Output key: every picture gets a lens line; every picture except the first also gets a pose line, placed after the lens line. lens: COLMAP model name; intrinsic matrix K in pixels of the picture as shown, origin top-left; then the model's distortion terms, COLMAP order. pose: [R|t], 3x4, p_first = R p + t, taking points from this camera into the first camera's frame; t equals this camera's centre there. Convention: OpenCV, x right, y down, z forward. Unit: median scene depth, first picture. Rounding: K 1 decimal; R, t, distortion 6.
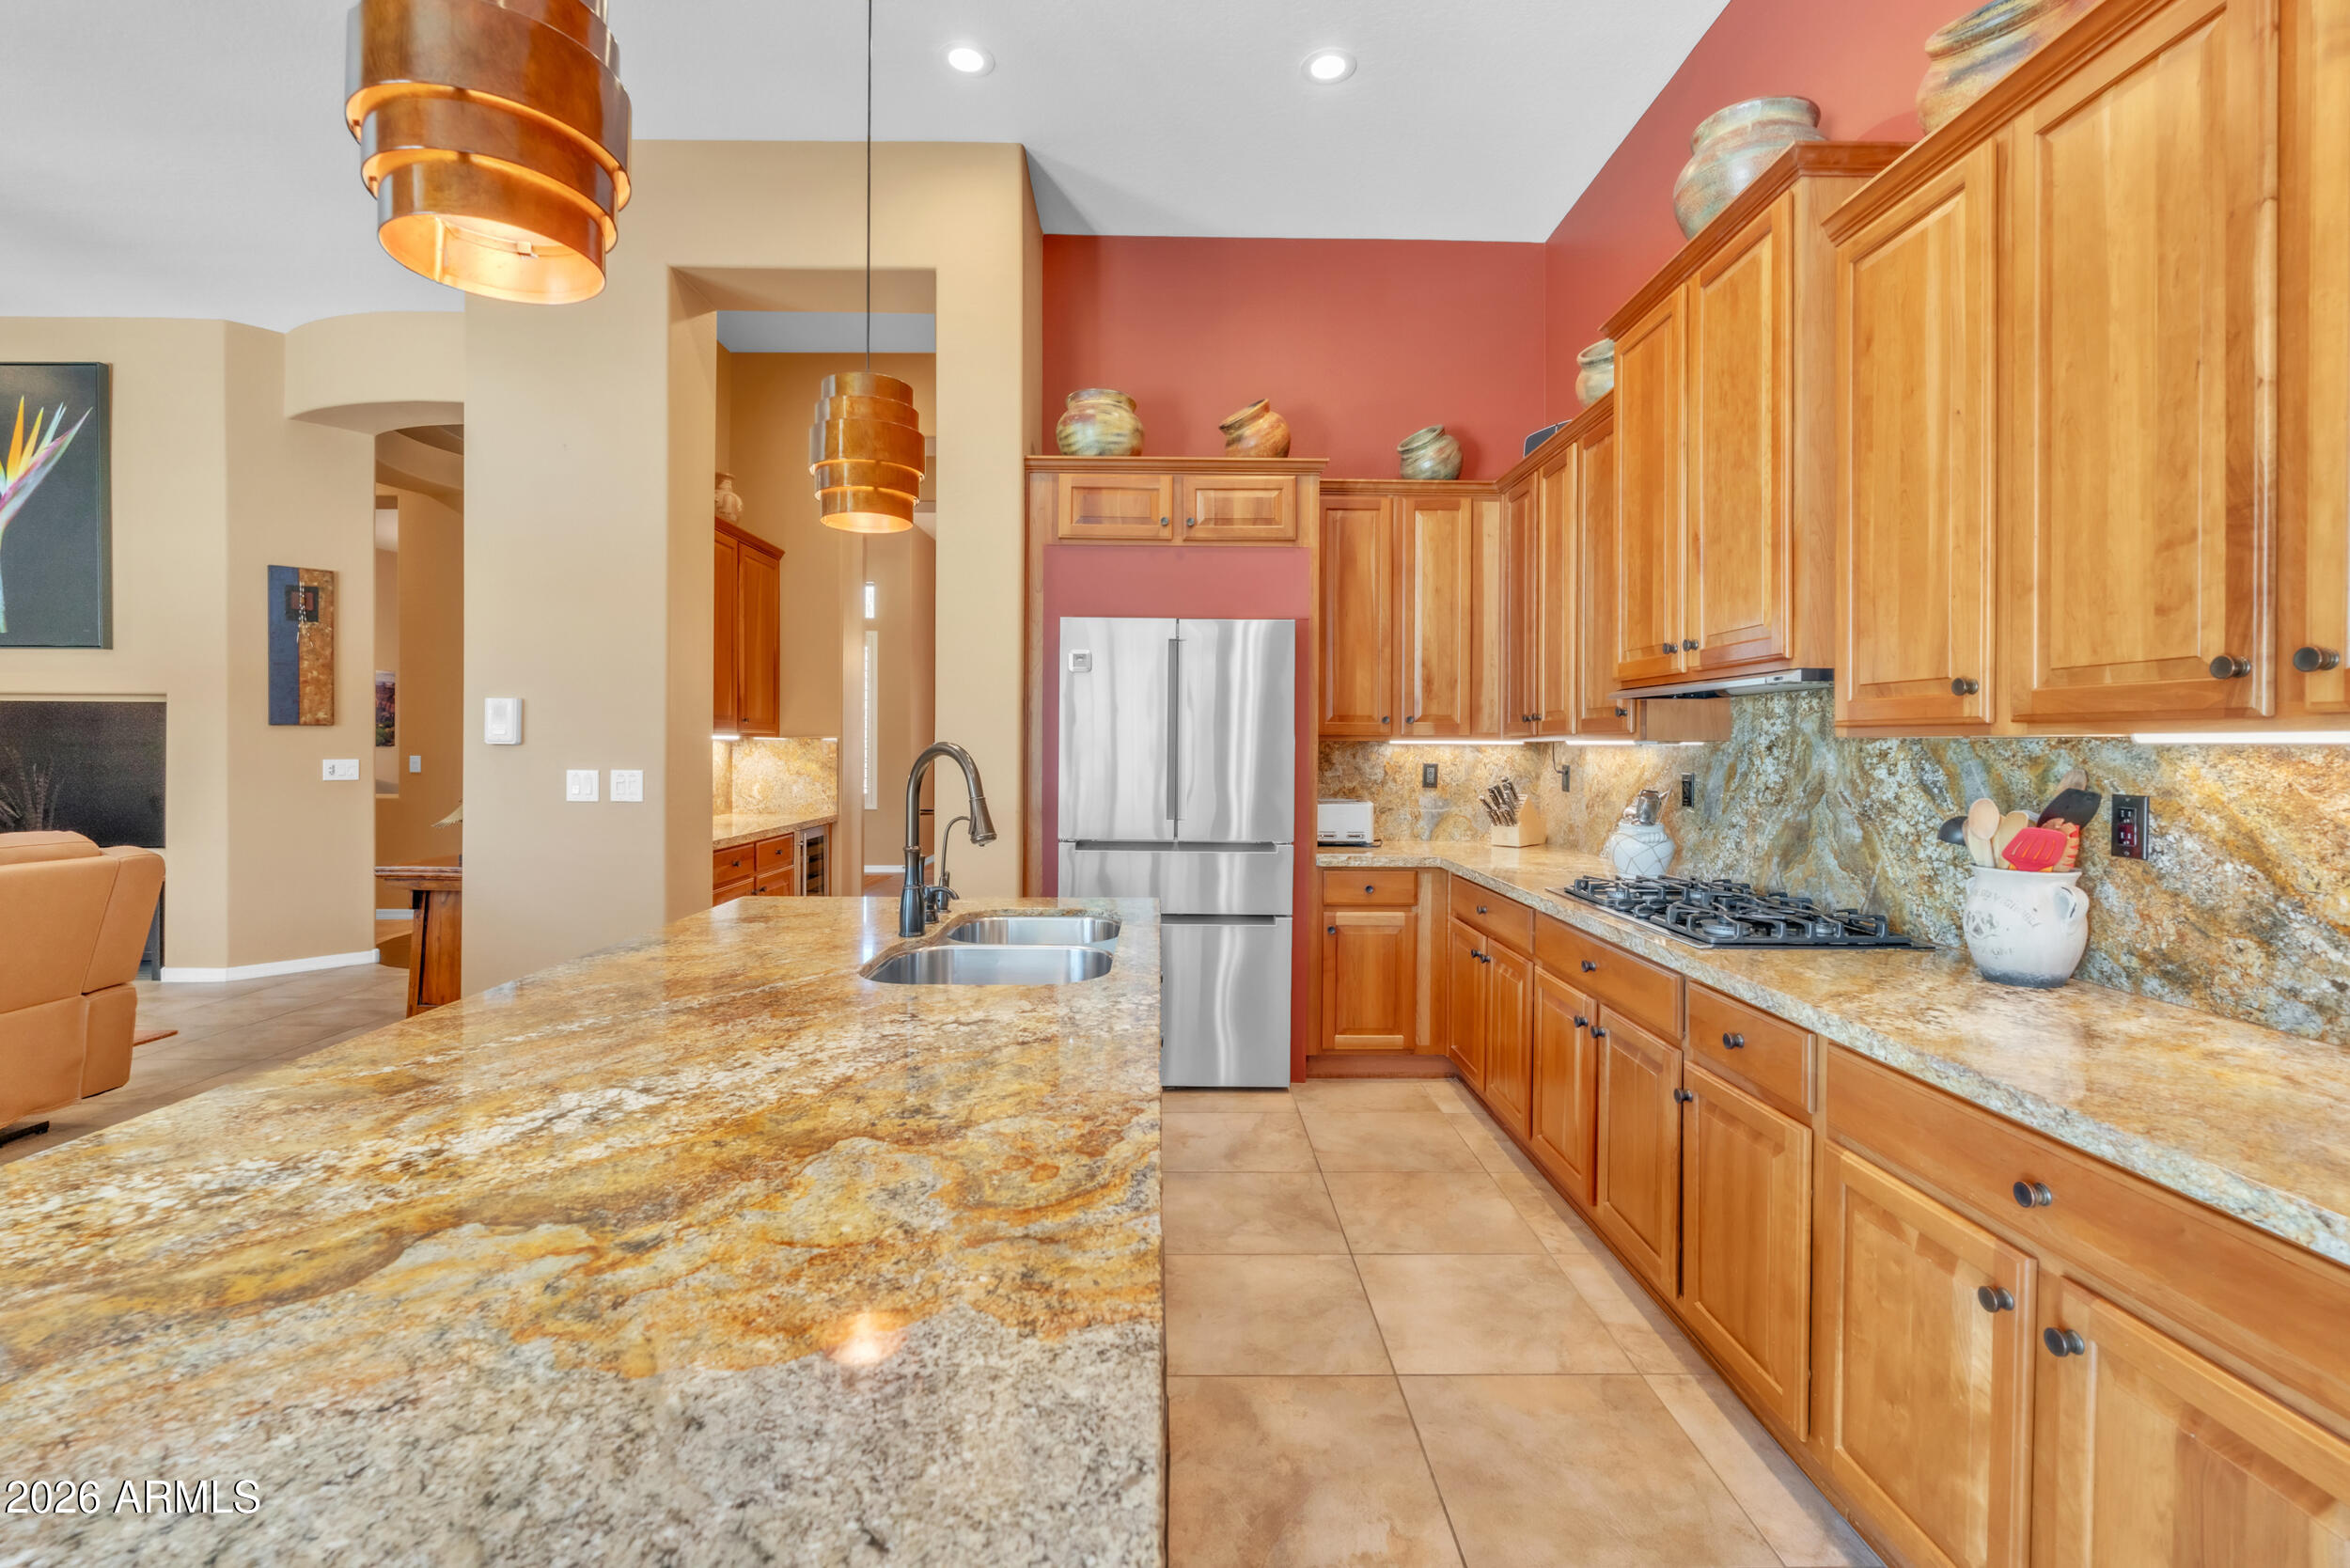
lens RADIAL K [[1045.8, 0, 1152.7], [0, 1045.8, 741.5], [0, 0, 1]] dist [-0.011298, 0.002428]
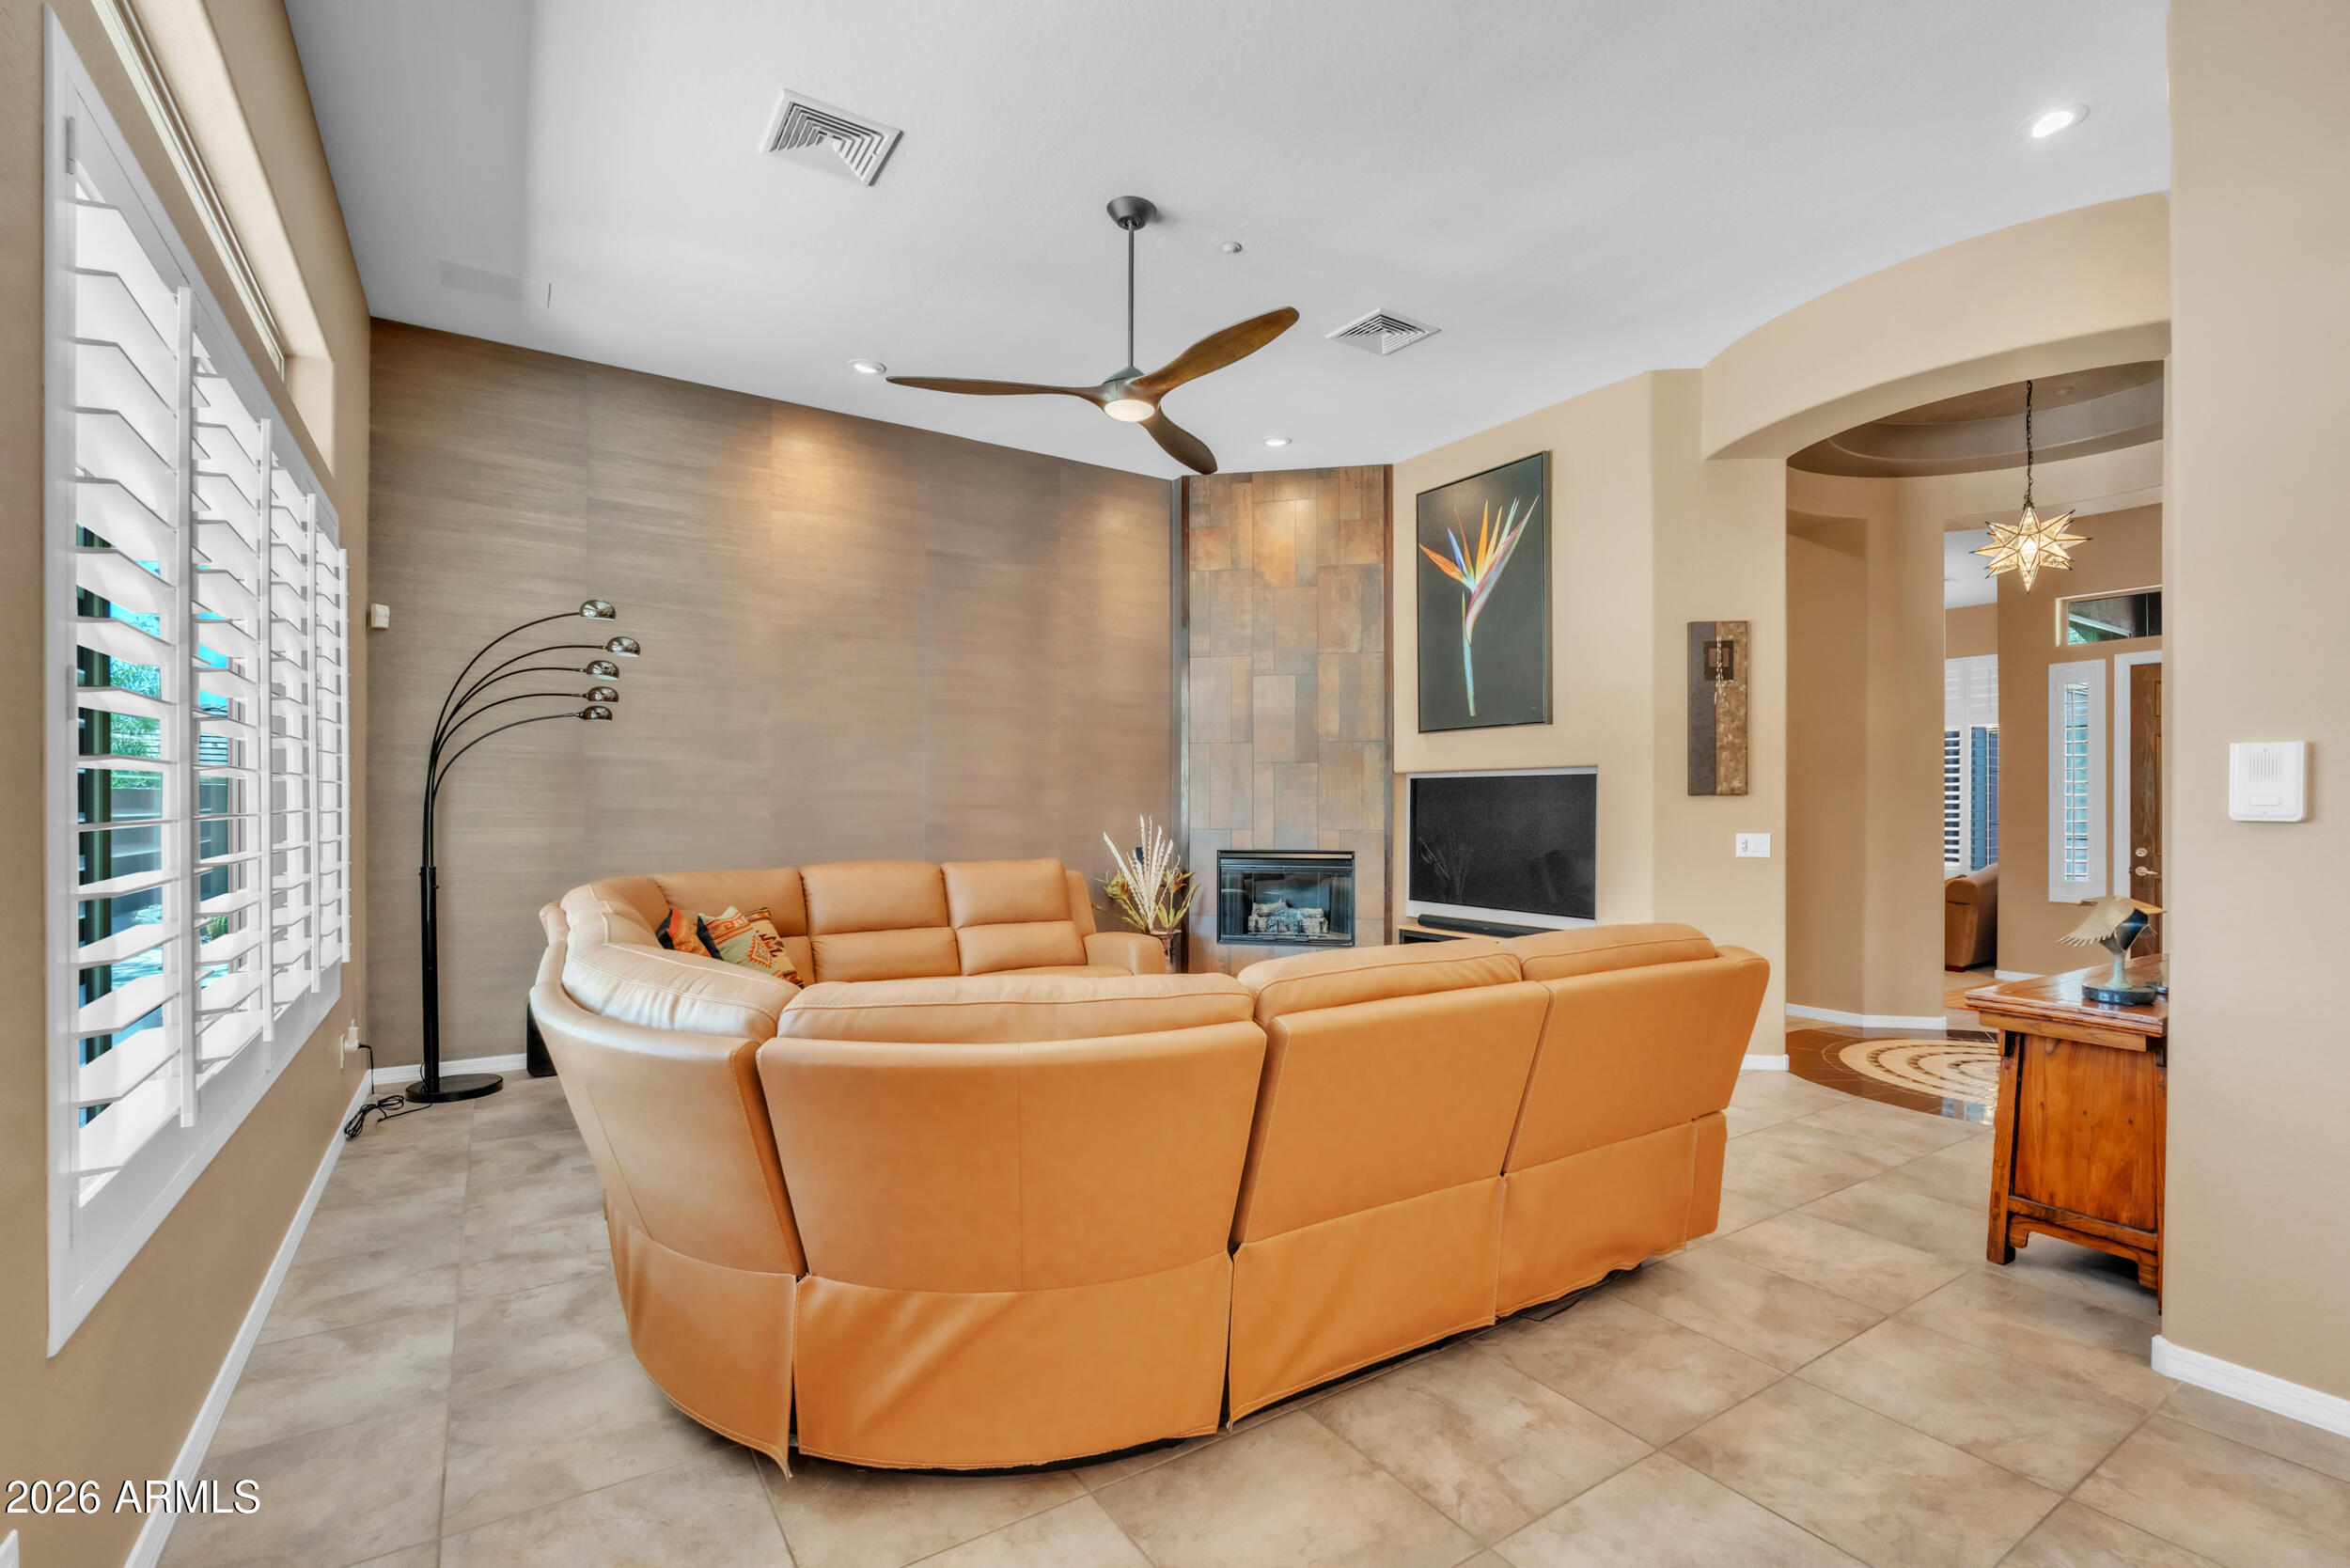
lens RADIAL K [[1045.8, 0, 1197.6], [0, 1045.8, 803.6], [0, 0, 1]] dist [-0.011298, 0.002428]
pose [[0.551408, -0.005574, -0.834217, -0.417915], [0.000469, 0.999980, -0.006372, -0.003790], [0.834235, 0.003122, 0.551400, 0.161744]]
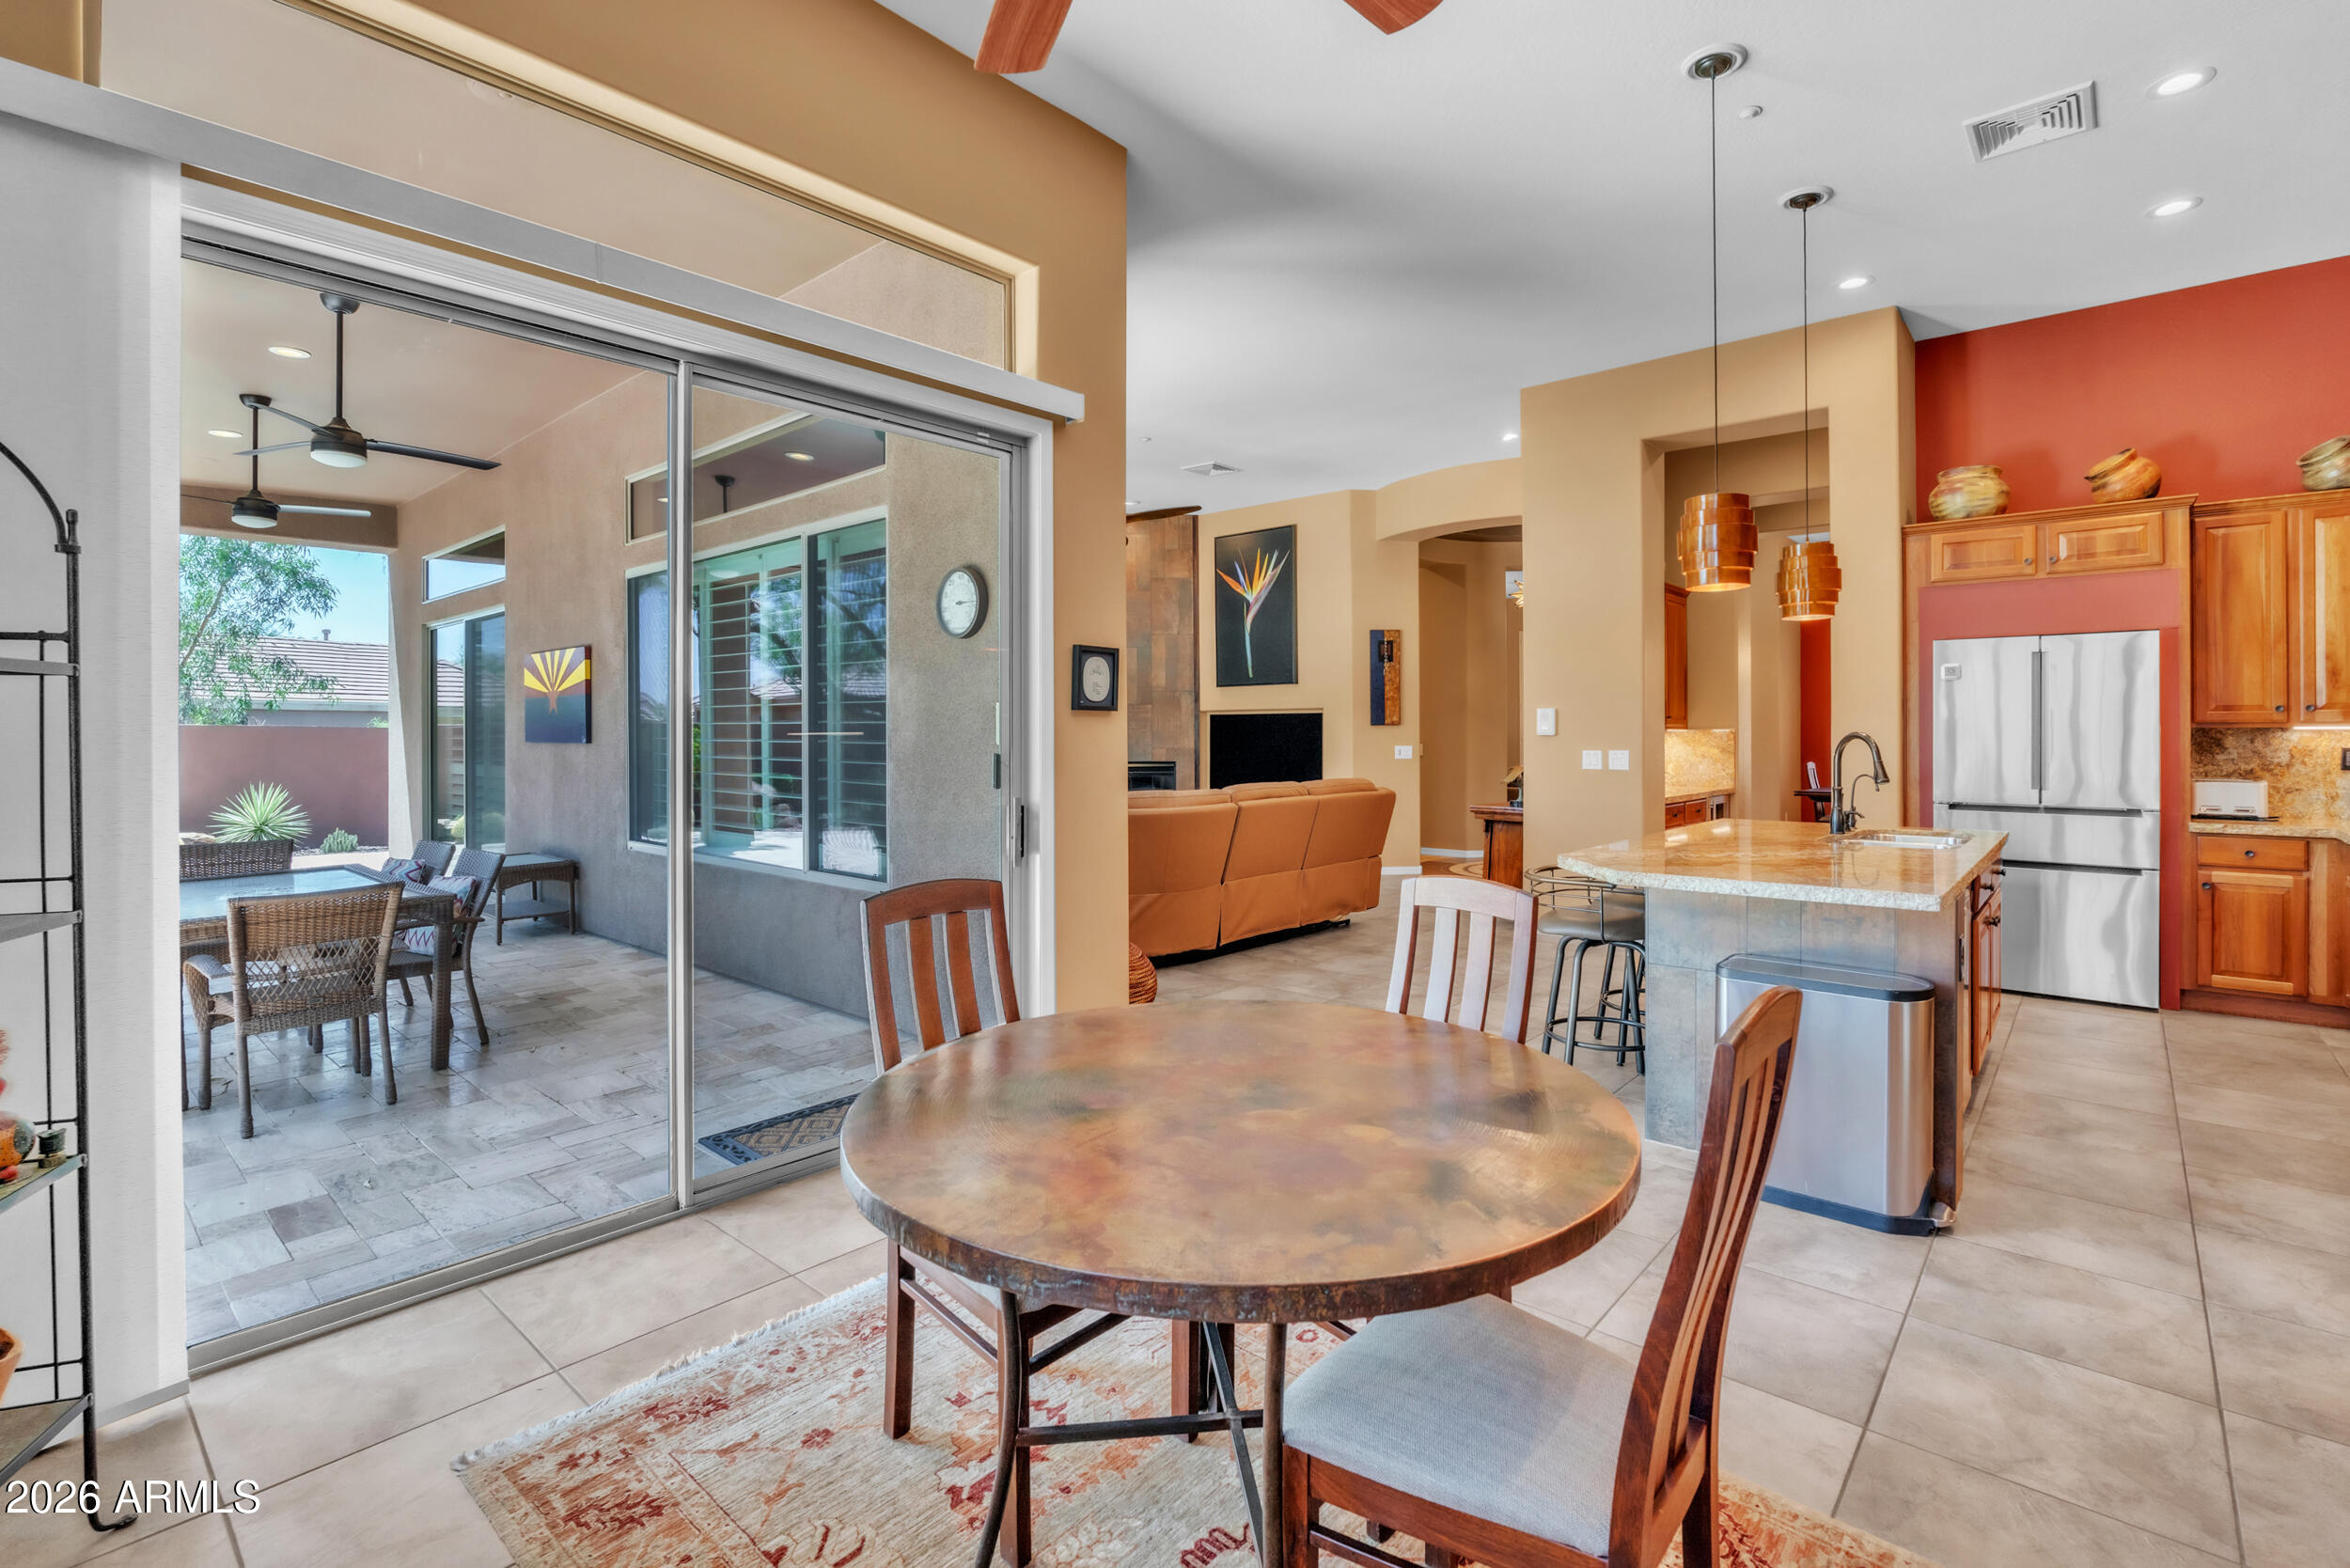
lens RADIAL K [[1045.8, 0, 1223.7], [0, 1045.8, 734.9], [0, 0, 1]] dist [-0.011298, 0.002428]
pose [[0.766681, -0.007320, -0.641986, 0.066824], [0.008984, 0.999959, -0.000673, -0.001736], [0.641965, -0.005251, 0.766716, -0.589093]]
